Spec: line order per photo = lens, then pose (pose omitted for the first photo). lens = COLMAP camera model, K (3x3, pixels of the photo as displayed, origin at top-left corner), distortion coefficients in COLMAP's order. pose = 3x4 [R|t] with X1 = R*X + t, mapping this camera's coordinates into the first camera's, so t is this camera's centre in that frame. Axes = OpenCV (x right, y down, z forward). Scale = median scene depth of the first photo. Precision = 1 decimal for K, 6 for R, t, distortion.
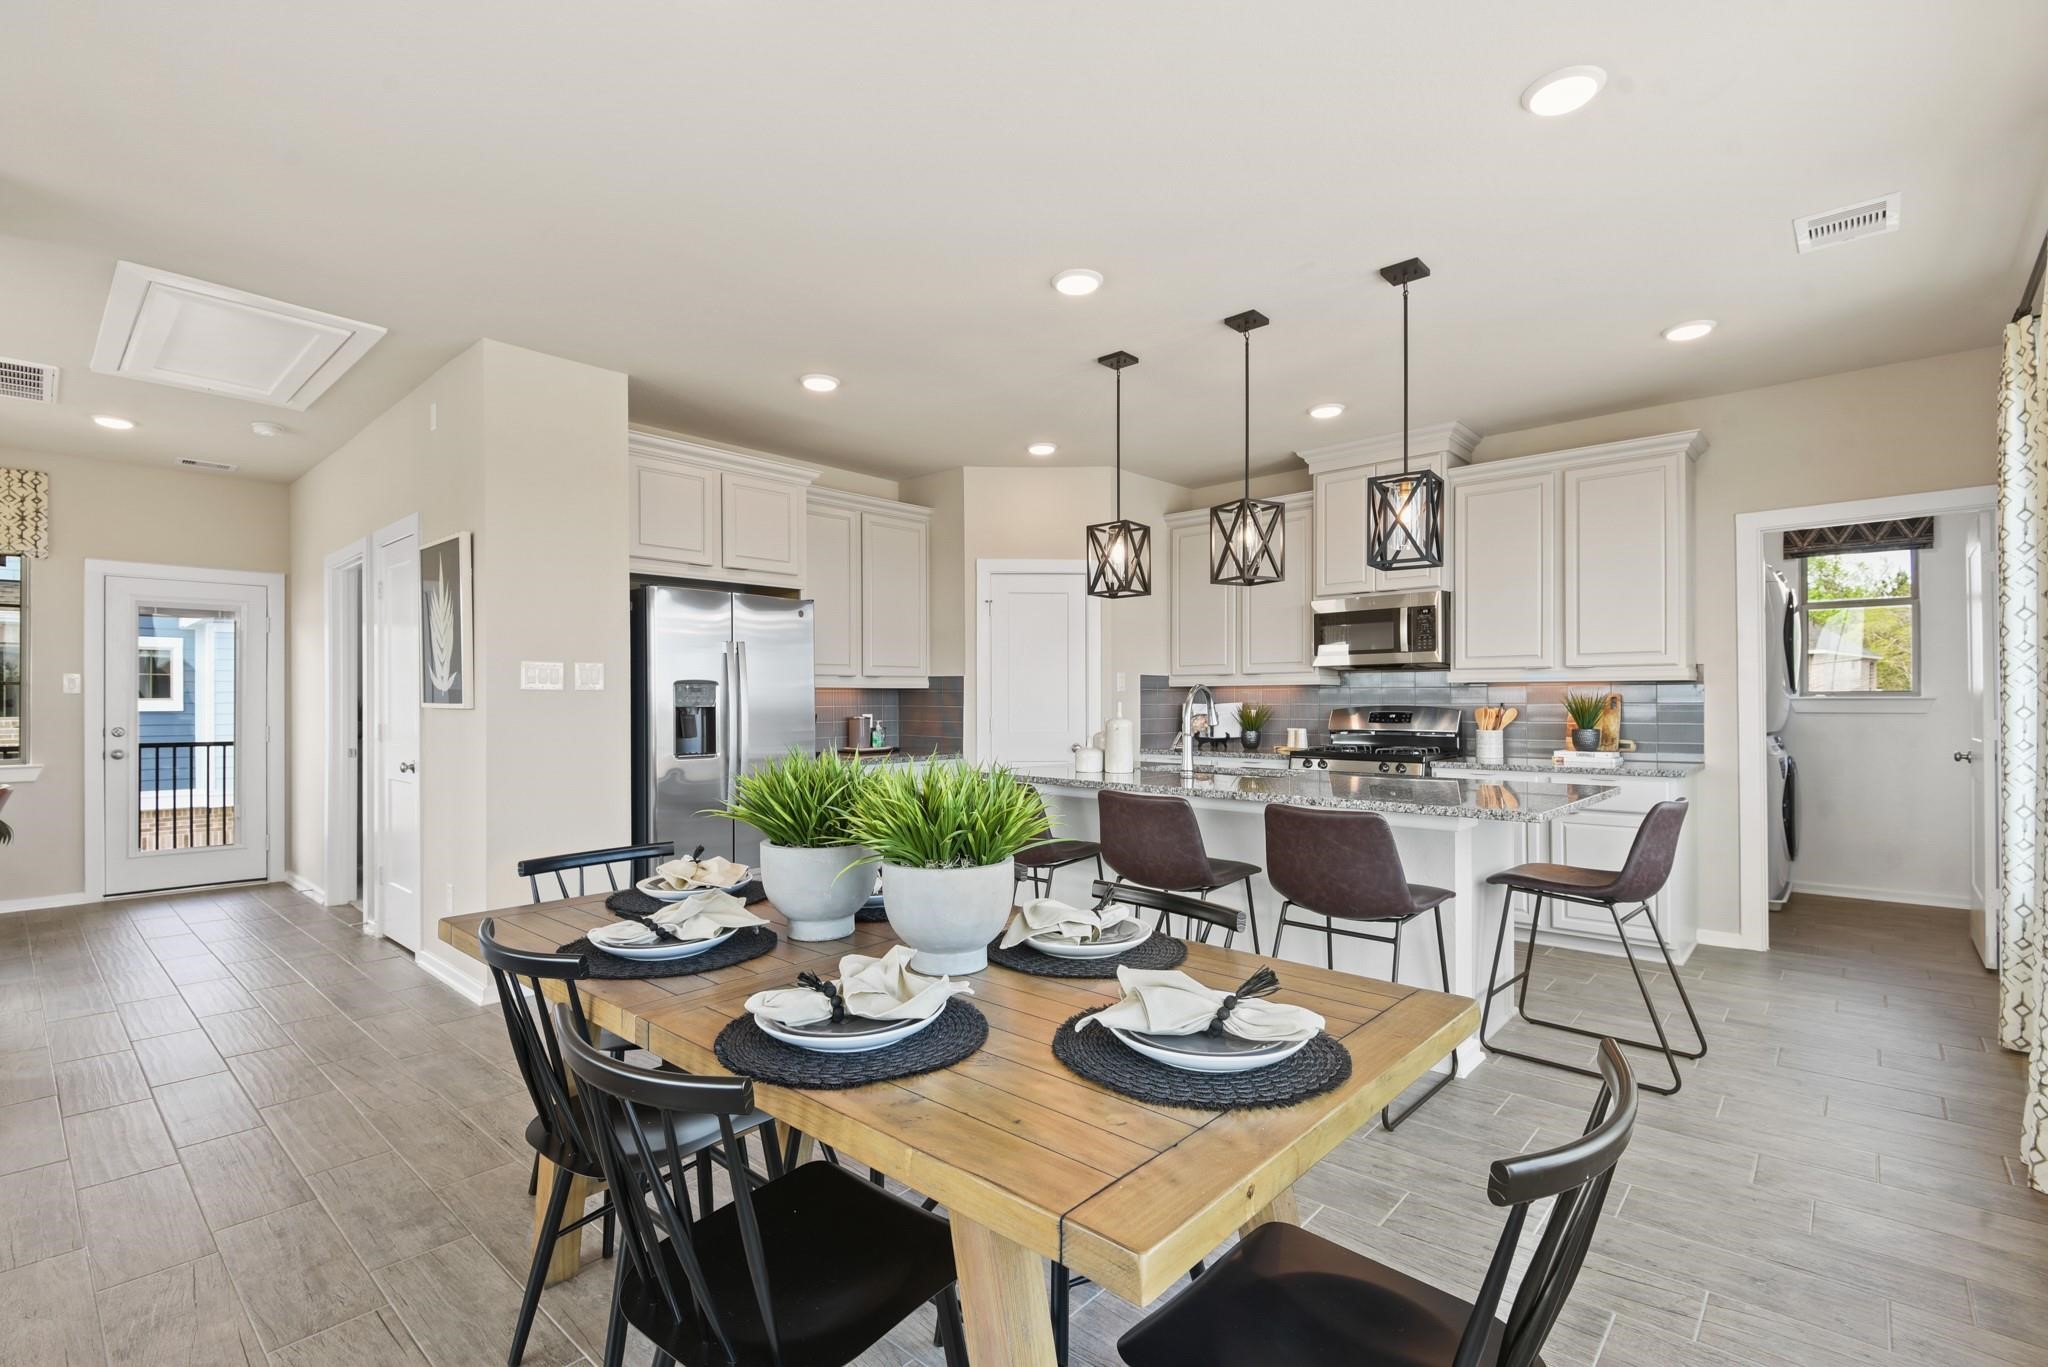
lens RADIAL K [[939.8, 0, 1019.1], [0, 939.8, 689.8], [0, 0, 1]] dist [0.016709, -0.021937]
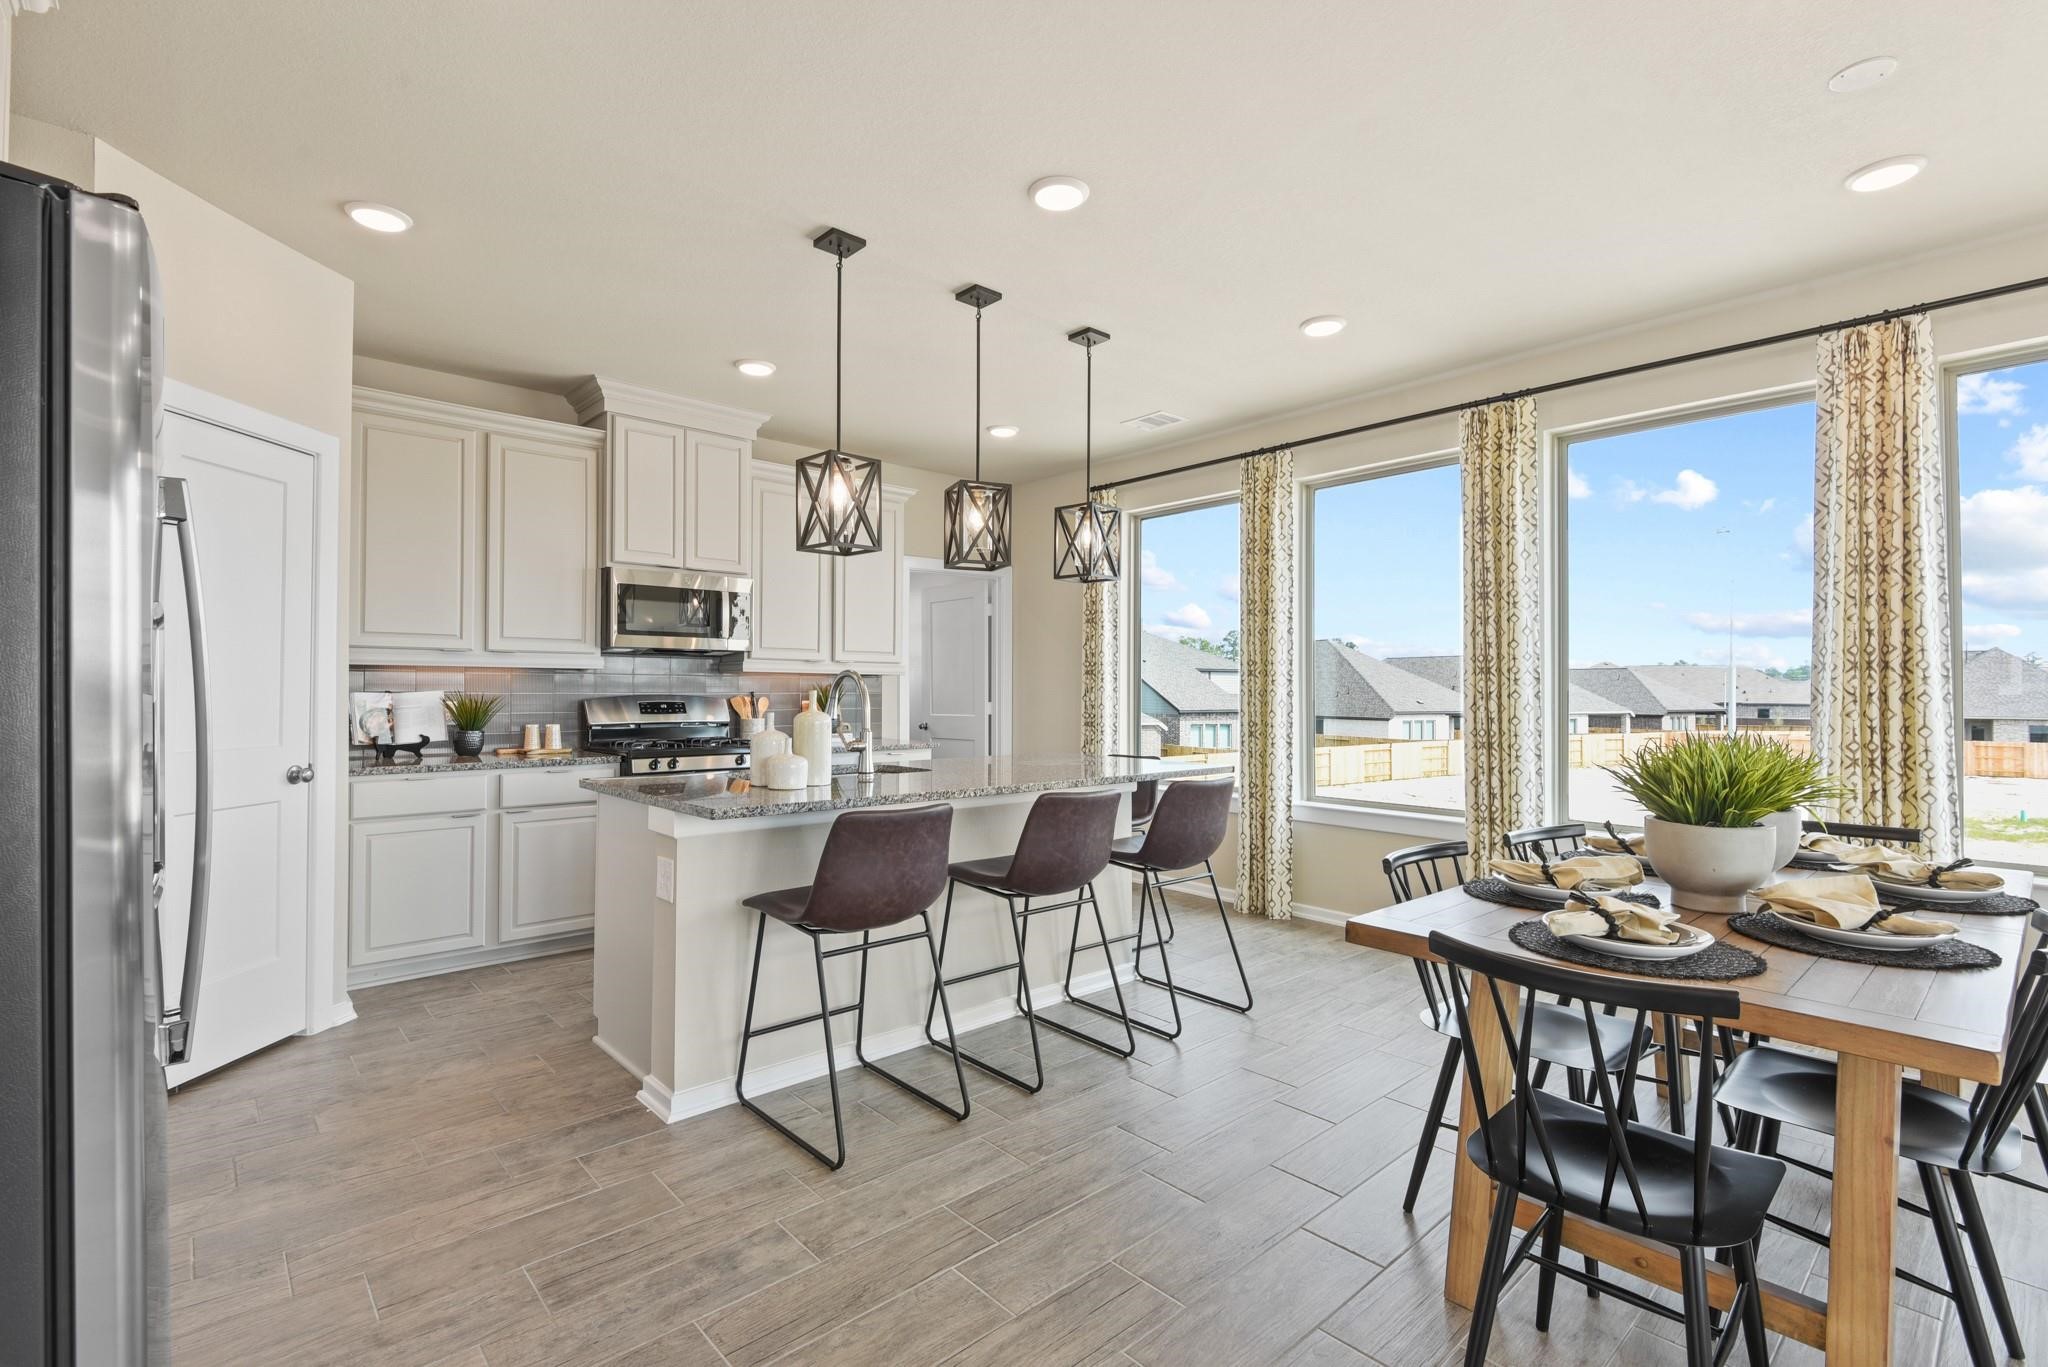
lens RADIAL K [[939.8, 0, 1019.1], [0, 939.8, 689.8], [0, 0, 1]] dist [0.016709, -0.021937]
pose [[0.080849, 0.005020, 0.996714, -0.561333], [-0.011133, 0.999929, -0.004133, 0.014764], [-0.996664, -0.010762, 0.080900, 0.676541]]
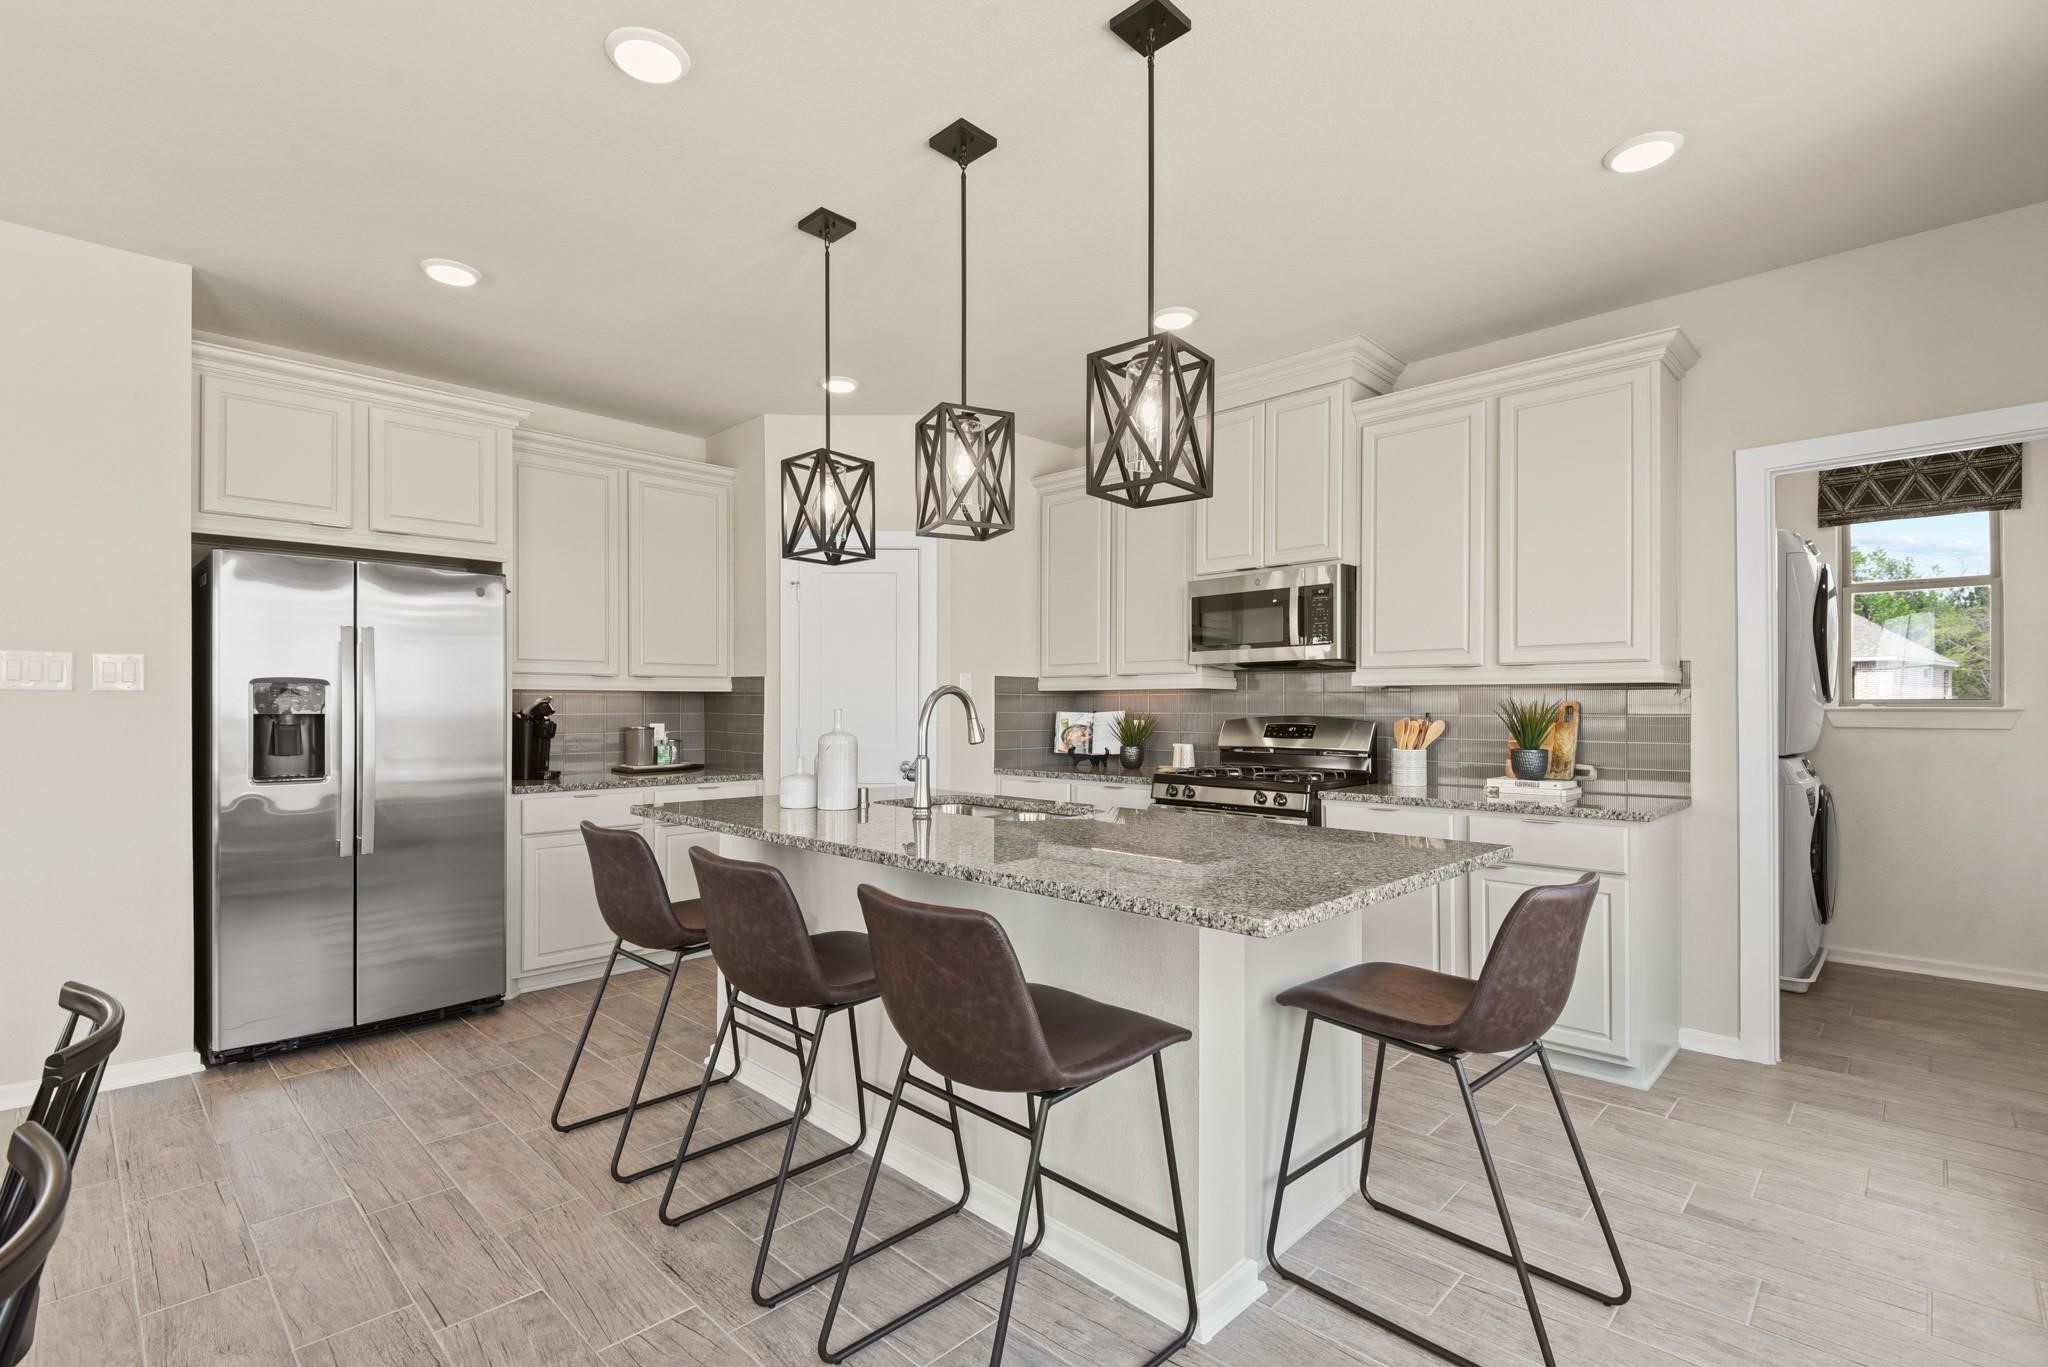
lens RADIAL K [[952.8, 0, 1016.1], [0, 952.8, 697.7], [0, 0, 1]] dist [0.009430, -0.013322]
pose [[0.999270, 0.003733, -0.038010, 0.229861], [-0.003672, 0.999992, 0.001661, 0.001649], [0.038016, -0.001520, 0.999276, 0.241459]]
